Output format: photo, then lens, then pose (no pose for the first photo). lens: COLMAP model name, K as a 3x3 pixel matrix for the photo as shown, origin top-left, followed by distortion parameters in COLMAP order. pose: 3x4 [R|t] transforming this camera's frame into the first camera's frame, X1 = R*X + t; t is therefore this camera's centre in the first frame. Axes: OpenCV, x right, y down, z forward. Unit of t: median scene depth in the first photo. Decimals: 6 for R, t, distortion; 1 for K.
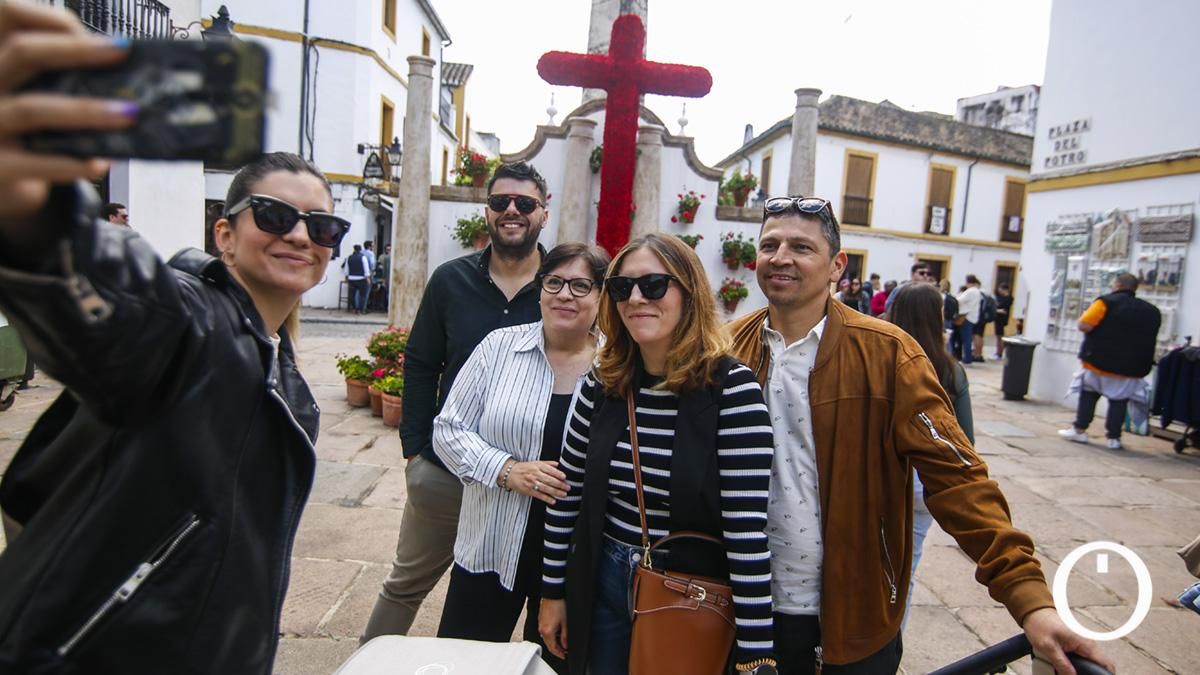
lens RADIAL K [[712.1, 0, 627.5], [0, 712.1, 330.2], [0, 0, 1]] dist [-0.006376, -0.001050]
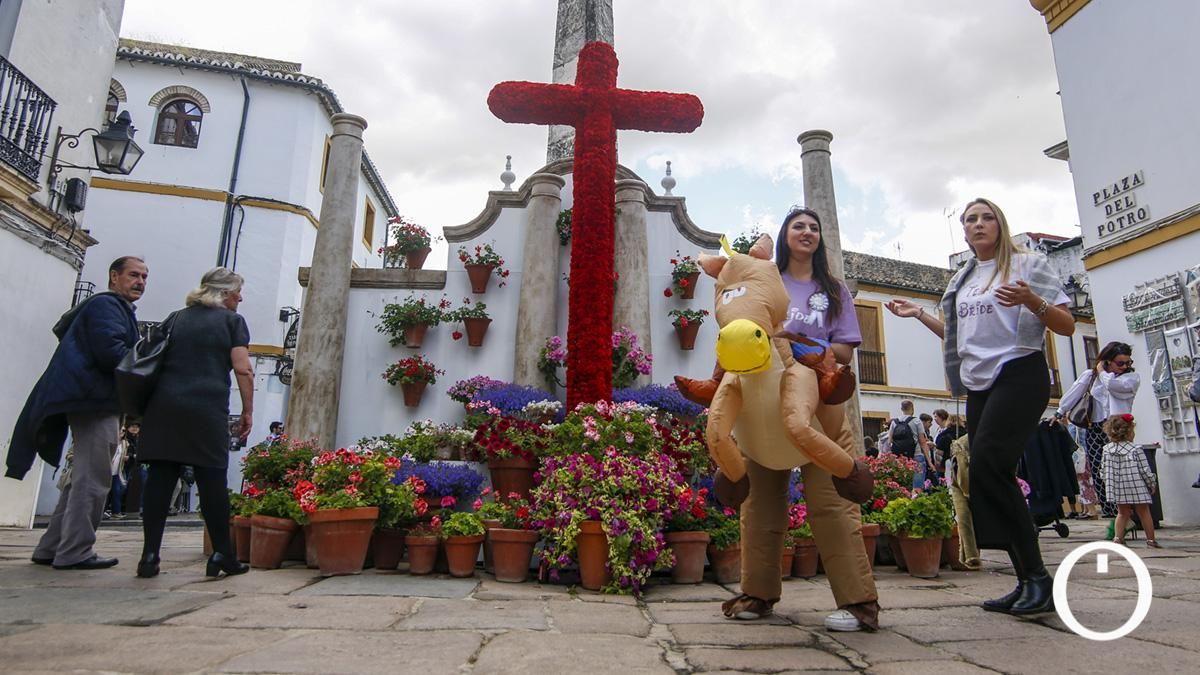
lens RADIAL K [[802.8, 0, 624.0], [0, 802.8, 263.0], [0, 0, 1]] dist [-0.011596, 0.002156]
pose [[0.997667, -0.053139, 0.042859, -0.016109], [0.064999, 0.931328, -0.358333, 0.109712], [-0.020875, 0.360283, 0.932609, 0.154966]]
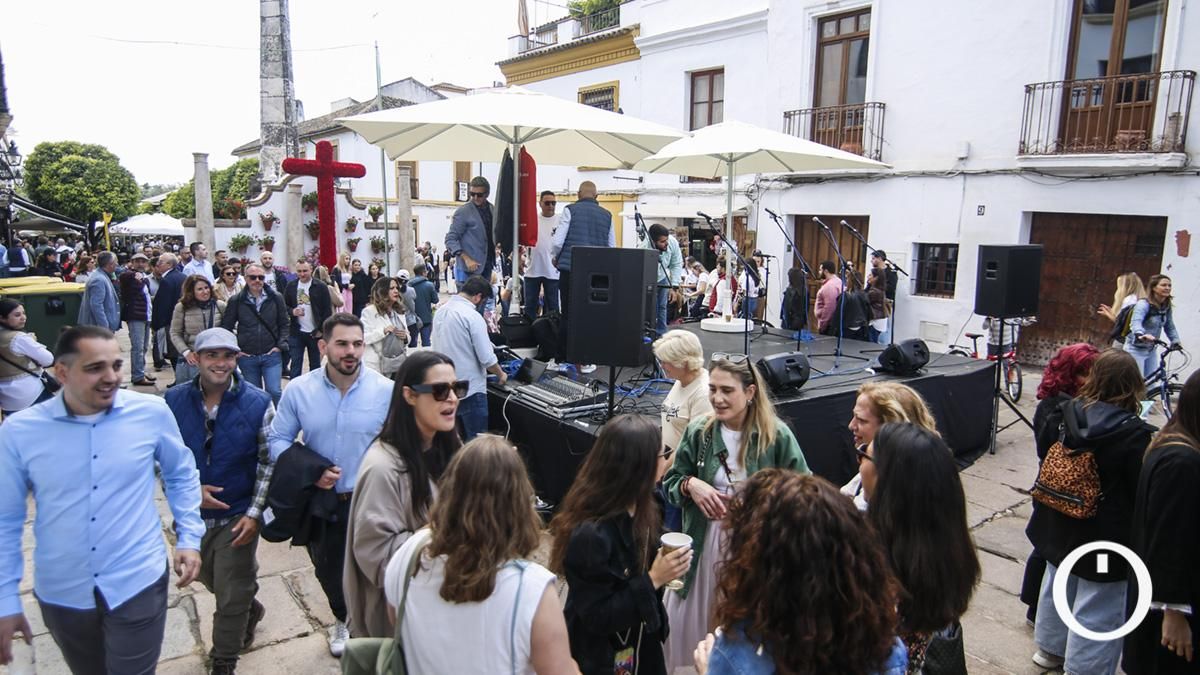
lens RADIAL K [[728.3, 0, 601.3], [0, 728.3, 336.8], [0, 0, 1]] dist [-0.004957, 0.001003]
pose [[0.828815, -0.133762, 0.543298, -0.442261], [0.085866, 0.989909, 0.112729, -0.024912], [-0.552894, -0.046780, 0.831937, -1.011433]]
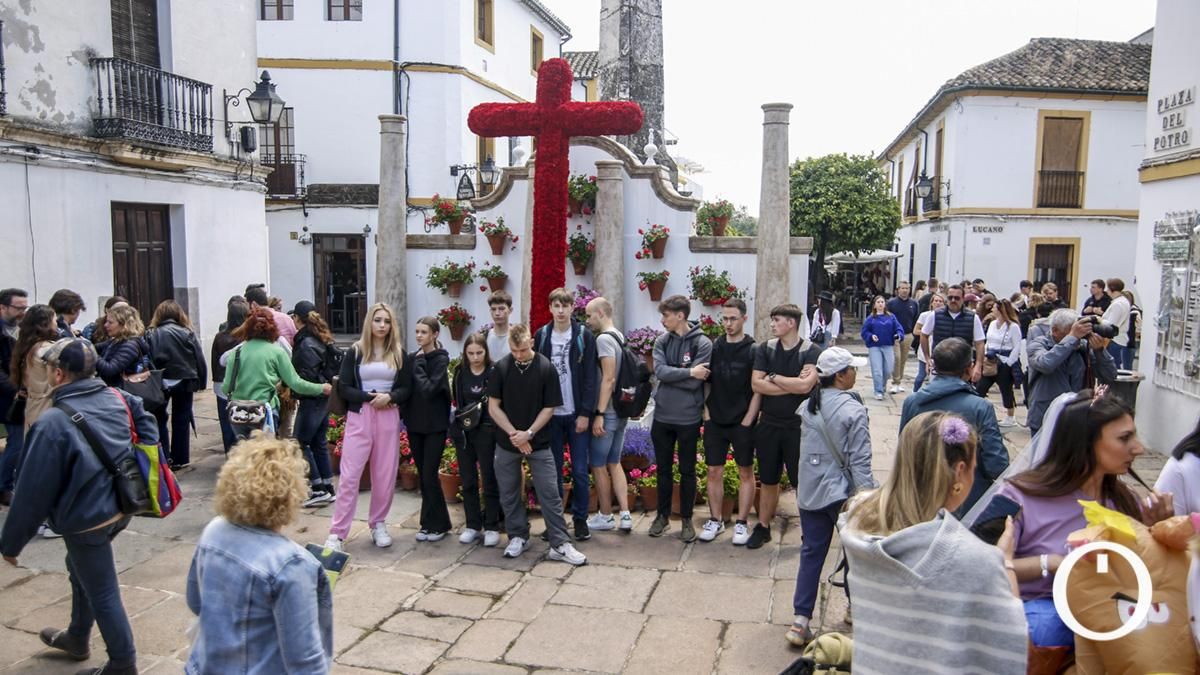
lens RADIAL K [[846.3, 0, 596.5], [0, 846.3, 334.9], [0, 0, 1]] dist [0.003497, -0.000818]
pose [[0.951561, -0.023948, -0.306525, 0.312592], [0.023315, 0.999712, -0.005728, -0.040484], [0.306573, -0.001696, 0.951846, -0.074796]]
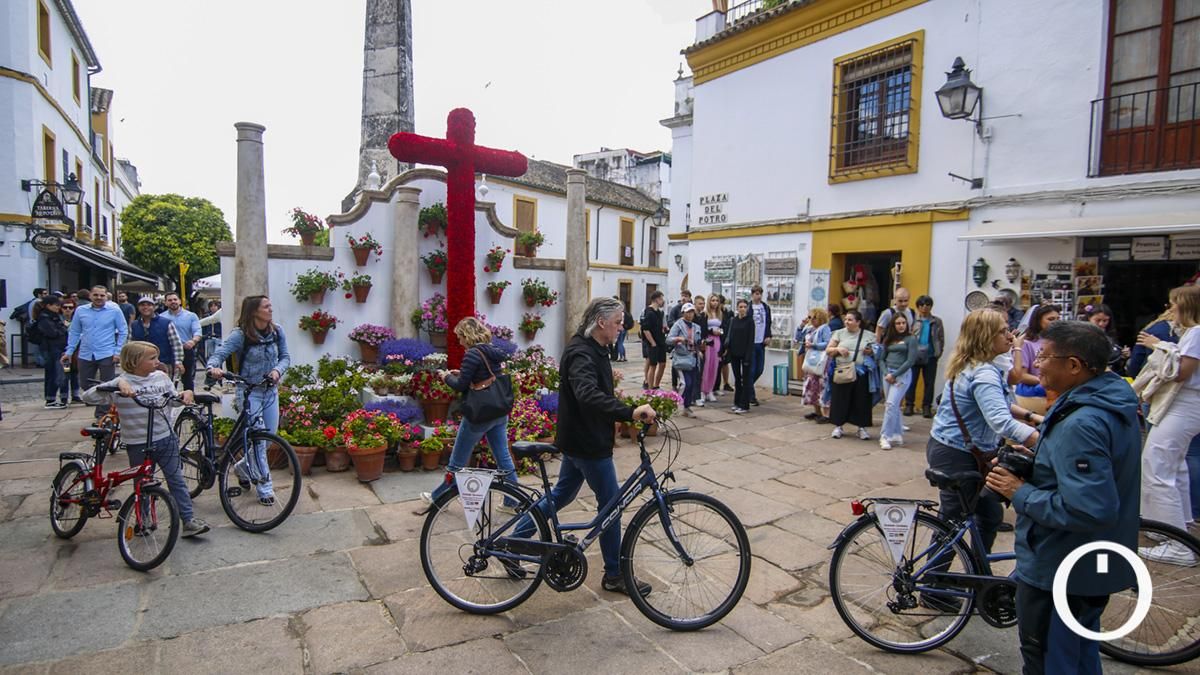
lens RADIAL K [[618.0, 0, 597.3], [0, 618.0, 335.0], [0, 0, 1]] dist [-0.008419, -0.001876]
pose [[0.874960, -0.080077, 0.477527, -0.255392], [0.083377, 0.996415, 0.014321, -0.036631], [-0.476962, 0.027284, 0.878500, -0.029035]]
